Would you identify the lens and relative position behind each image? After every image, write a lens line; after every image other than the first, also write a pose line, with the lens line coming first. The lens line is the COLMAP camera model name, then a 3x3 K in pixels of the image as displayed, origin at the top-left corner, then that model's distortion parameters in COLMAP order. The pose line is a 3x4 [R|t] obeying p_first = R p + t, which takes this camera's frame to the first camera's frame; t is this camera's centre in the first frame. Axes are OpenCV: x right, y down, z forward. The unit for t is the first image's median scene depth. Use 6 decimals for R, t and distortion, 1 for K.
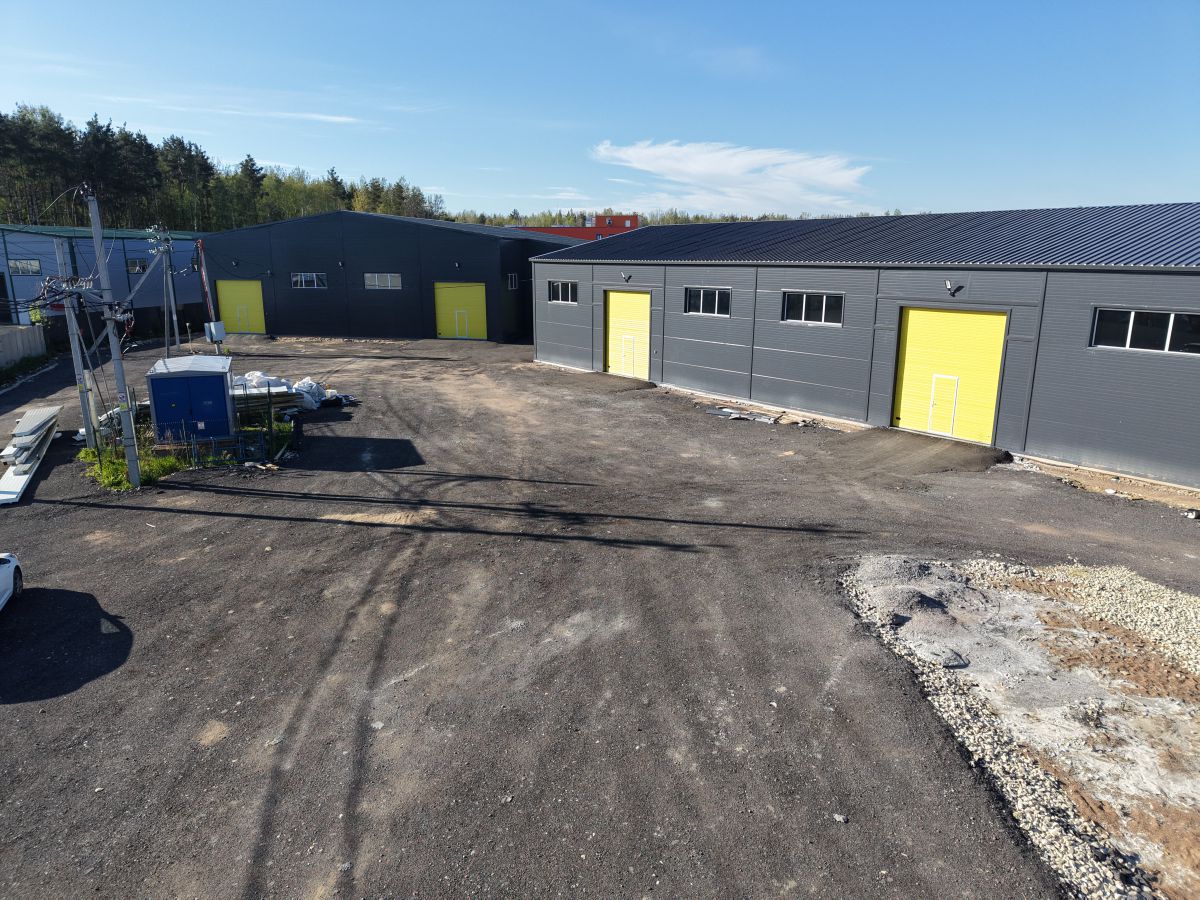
lens RADIAL K [[801.8, 0, 595.9], [0, 801.8, 455.6], [0, 0, 1]] dist [0.030828, -0.030456]
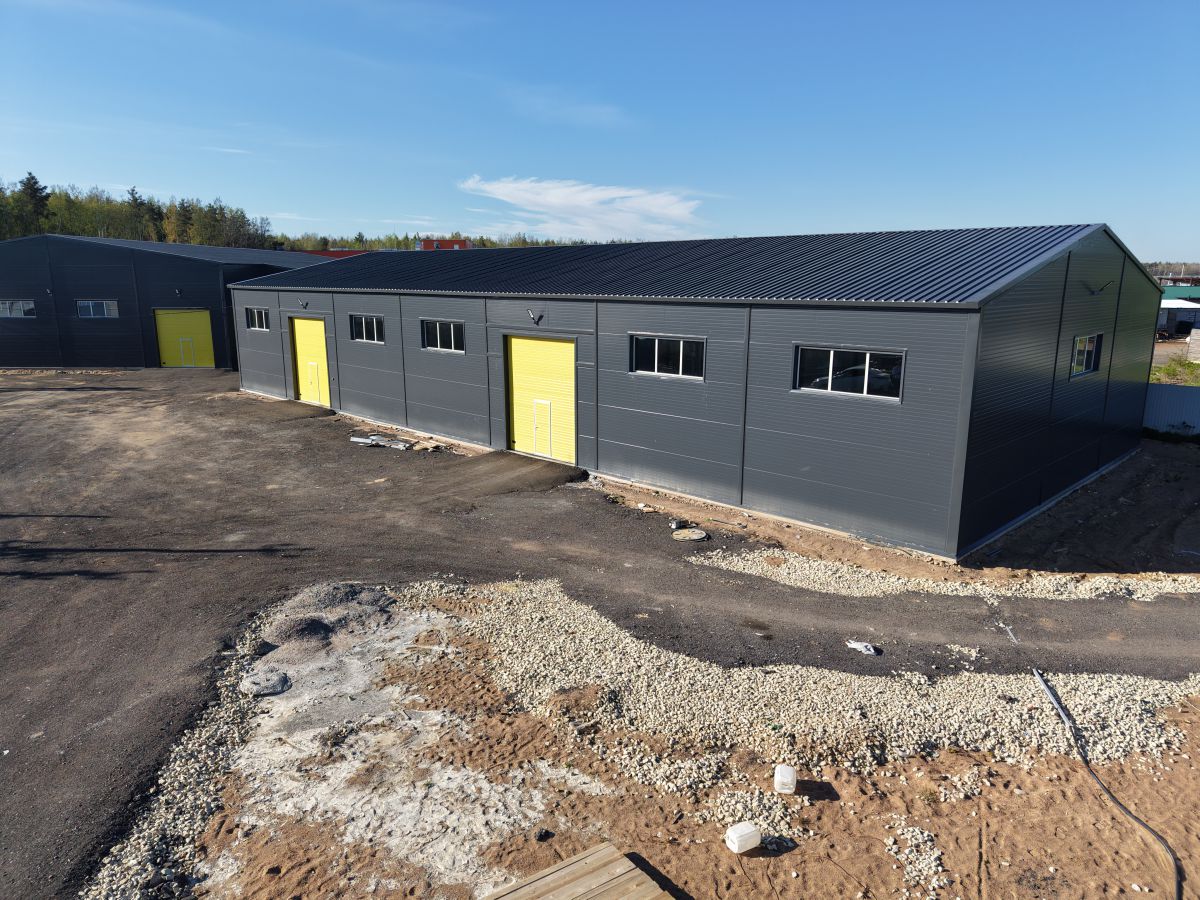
lens RADIAL K [[800.1, 0, 598.7], [0, 800.1, 448.1], [0, 0, 1]] dist [0.051793, -0.068941]
pose [[0.987401, -0.032941, 0.154772, 0.363860], [0.038448, 0.998725, -0.032723, 0.000544], [-0.153497, 0.038262, 0.987408, -0.040263]]
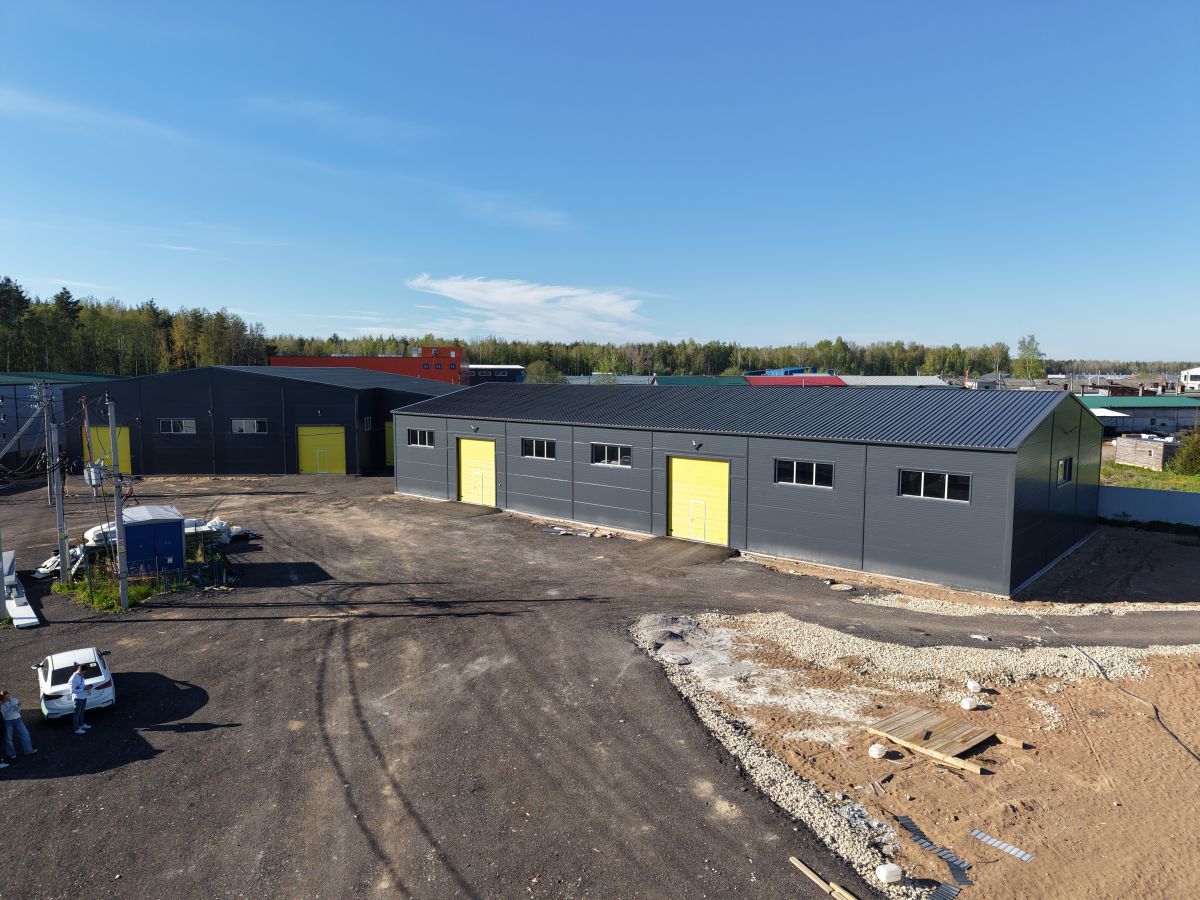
lens RADIAL K [[800.1, 0, 598.7], [0, 800.1, 448.1], [0, 0, 1]] dist [0.051793, -0.068941]
pose [[0.974473, -0.020079, 0.223603, -0.087147], [0.053236, 0.988252, -0.143262, 0.008486], [-0.218100, 0.151508, 0.964094, -0.450195]]
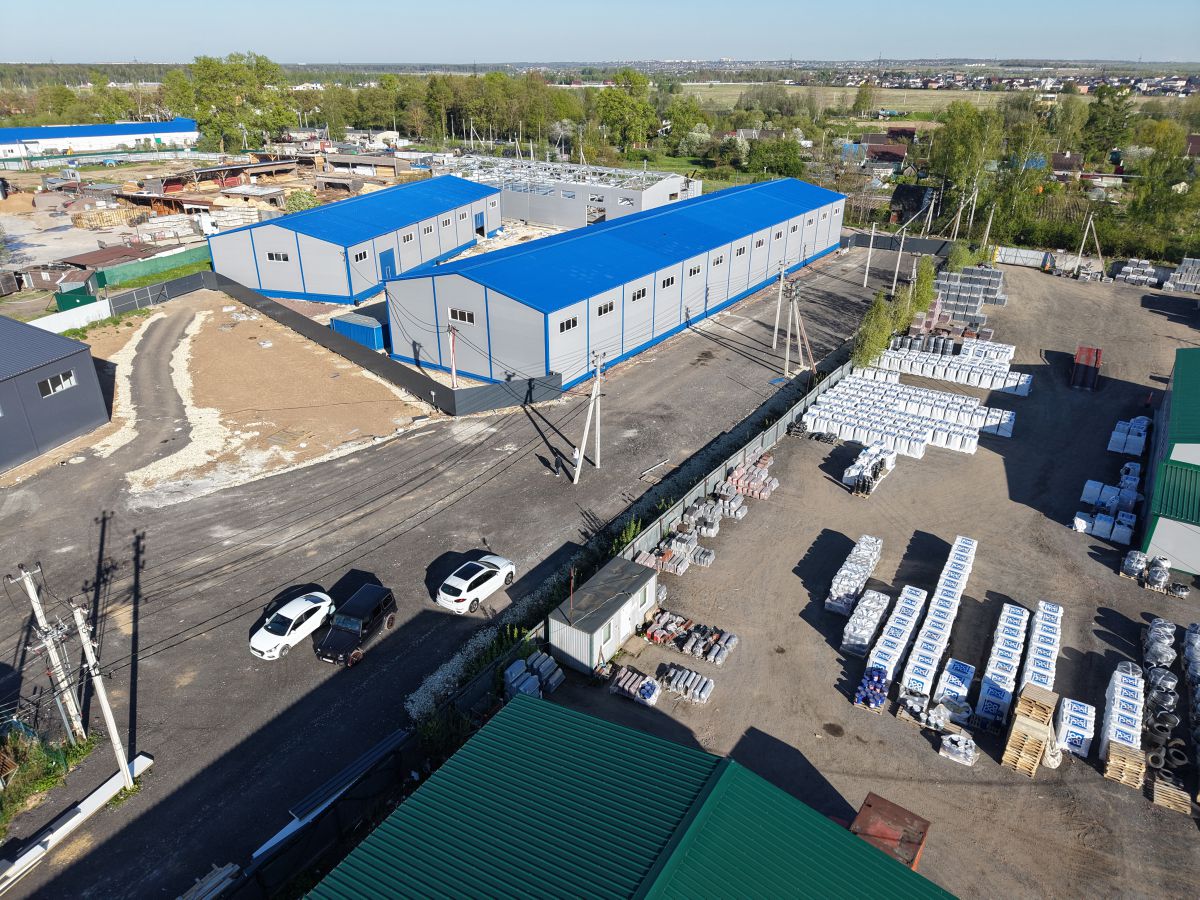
lens RADIAL K [[801.8, 0, 595.9], [0, 801.8, 455.6], [0, 0, 1]] dist [0.030828, -0.030456]
pose [[-0.627632, -0.340221, 0.700234, -1.713301], [0.186996, 0.807239, 0.559819, -0.858725], [-0.755718, 0.482302, -0.443030, 0.644920]]
